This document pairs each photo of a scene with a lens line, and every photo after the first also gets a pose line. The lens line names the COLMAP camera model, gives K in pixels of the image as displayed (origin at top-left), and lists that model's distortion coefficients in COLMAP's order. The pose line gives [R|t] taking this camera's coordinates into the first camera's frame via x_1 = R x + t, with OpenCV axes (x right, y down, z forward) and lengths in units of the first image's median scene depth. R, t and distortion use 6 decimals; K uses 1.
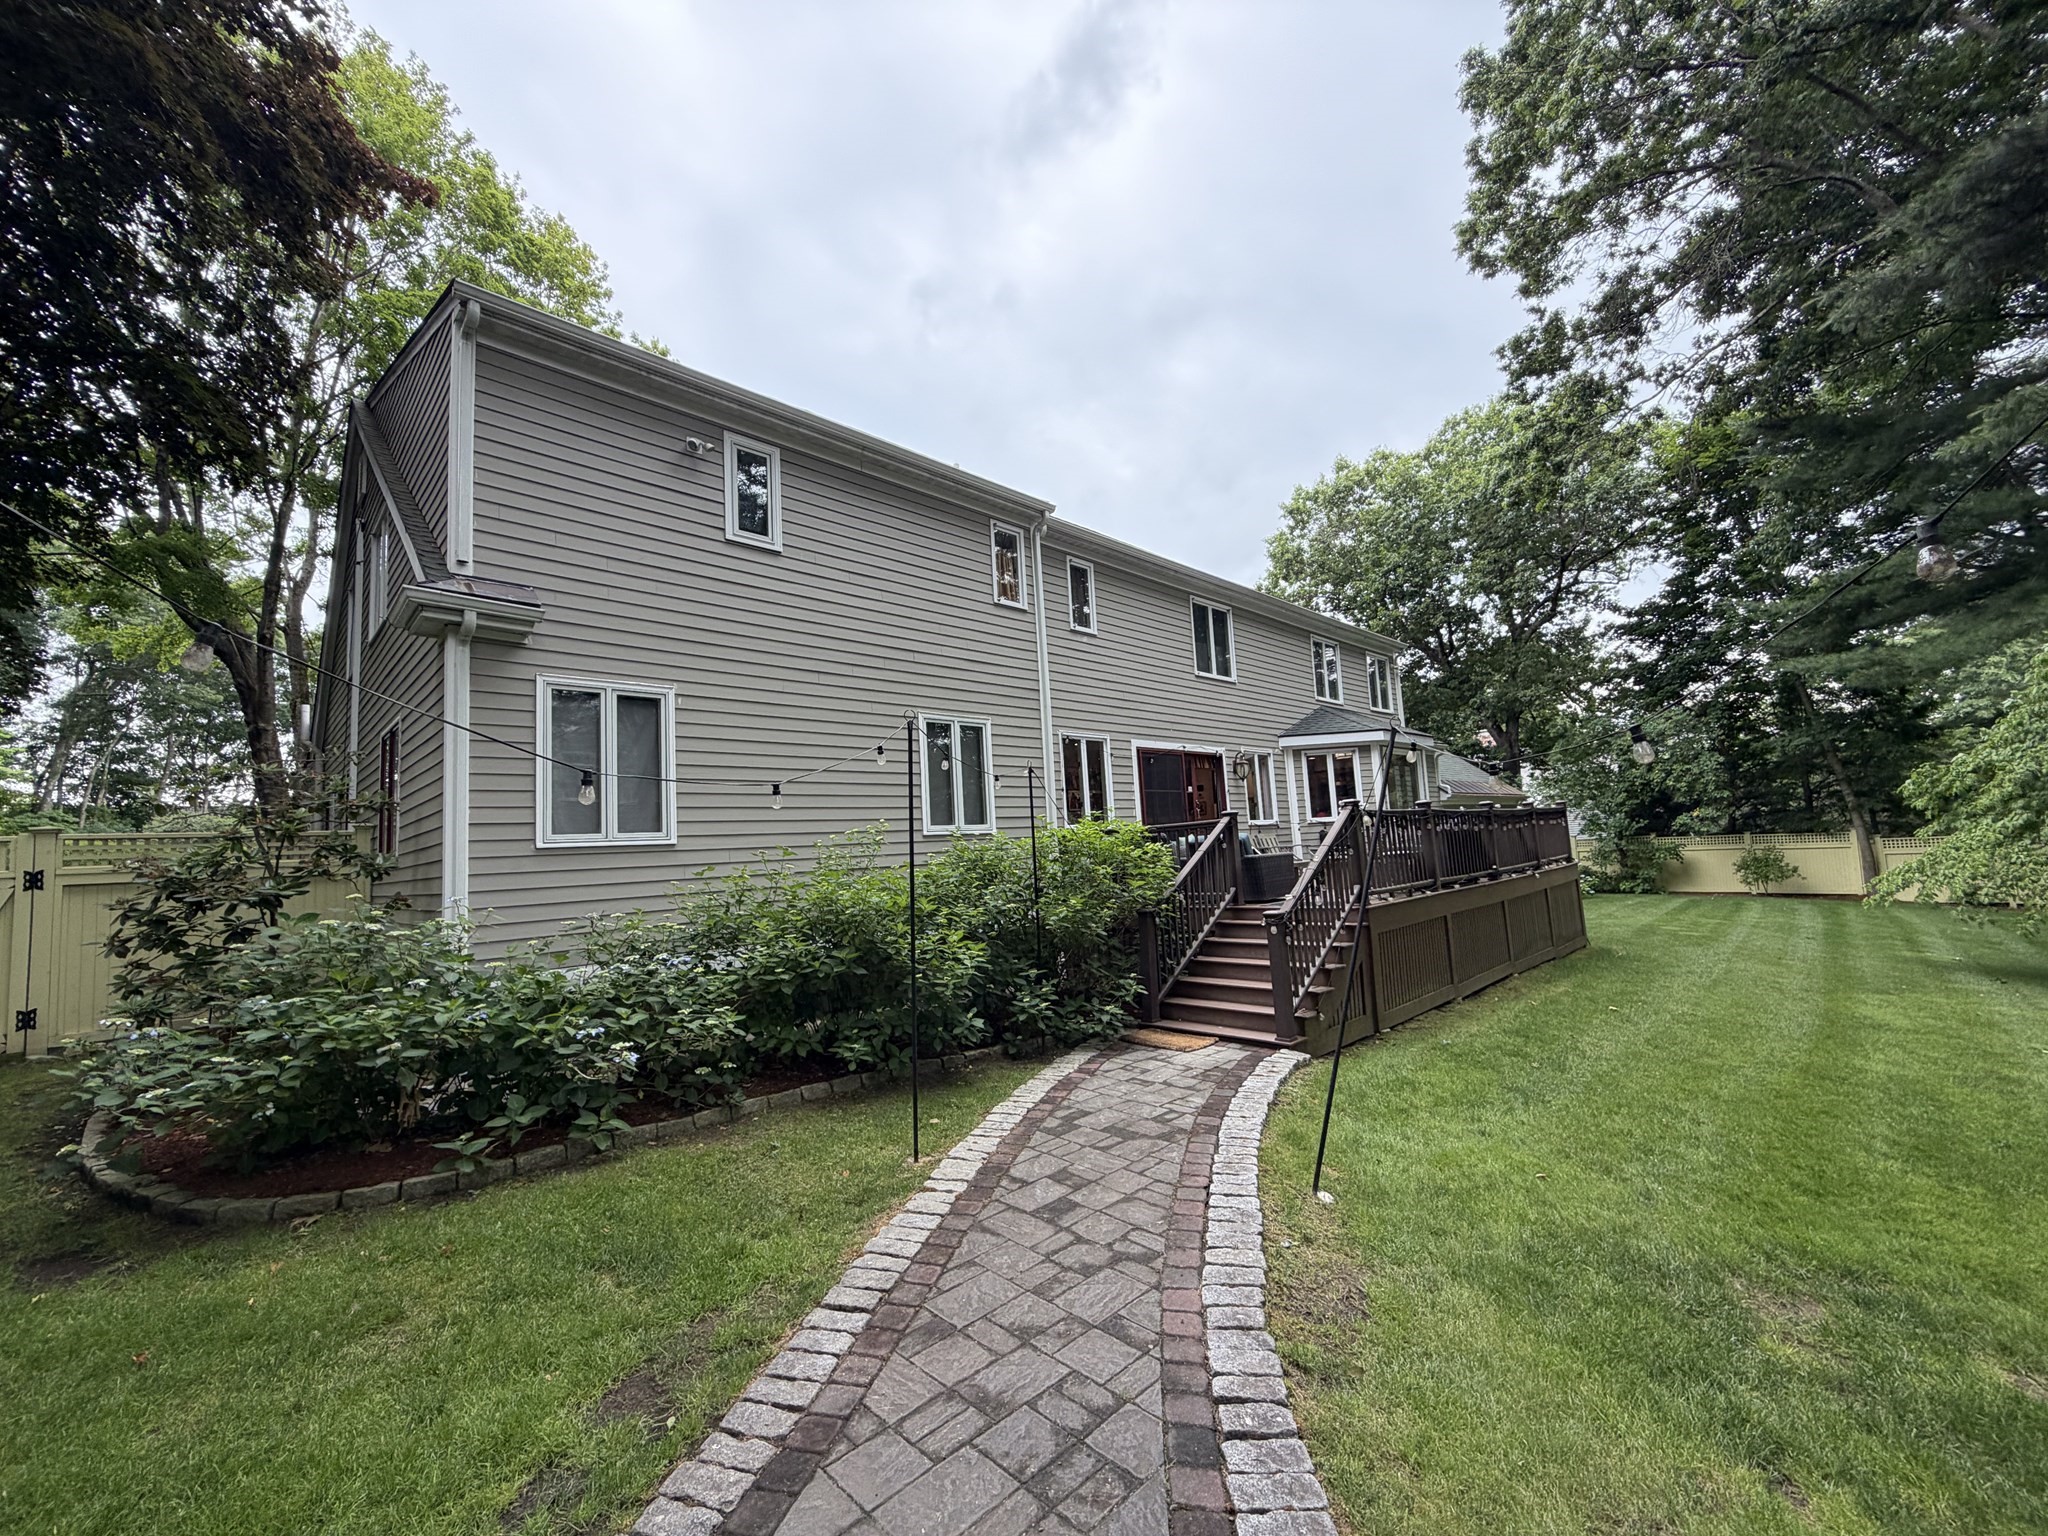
lens RADIAL K [[809.7, 0, 1026.0], [0, 809.7, 770.7], [0, 0, 1]] dist [-0.003002, -0.000074]
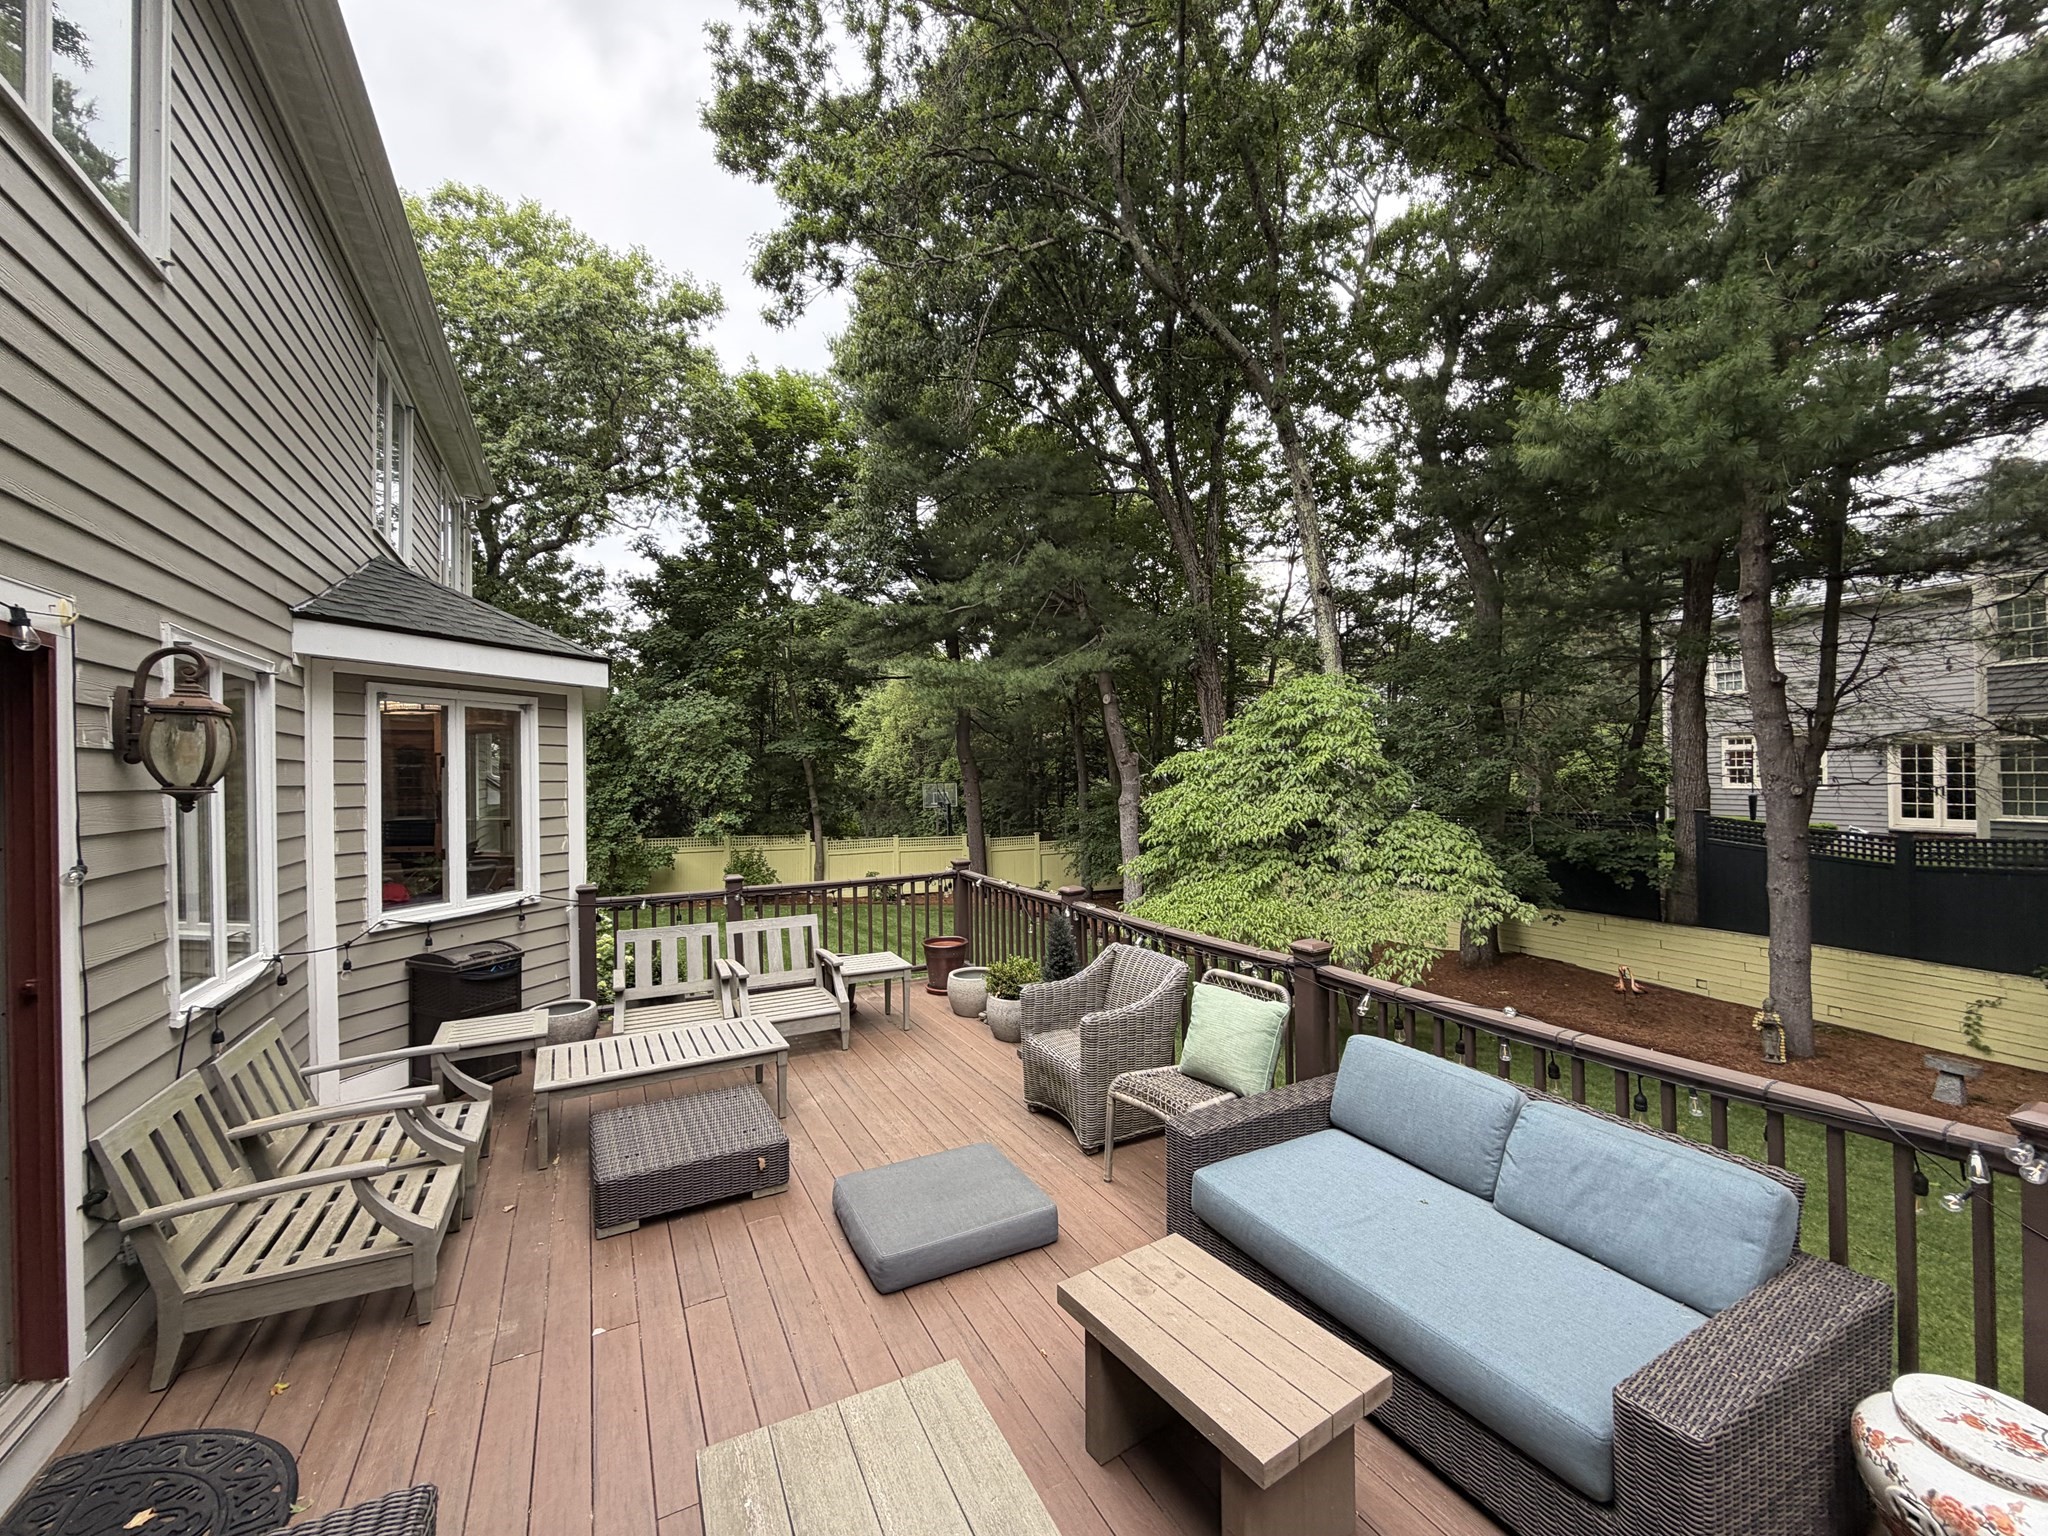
lens RADIAL K [[809.7, 0, 1032.3], [0, 809.7, 768.0], [0, 0, 1]] dist [-0.003002, -0.000074]
pose [[0.274284, 0.059593, 0.959801, 0.131431], [-0.103671, 0.994094, -0.032096, -0.009327], [-0.956044, -0.090700, 0.278842, 0.695087]]
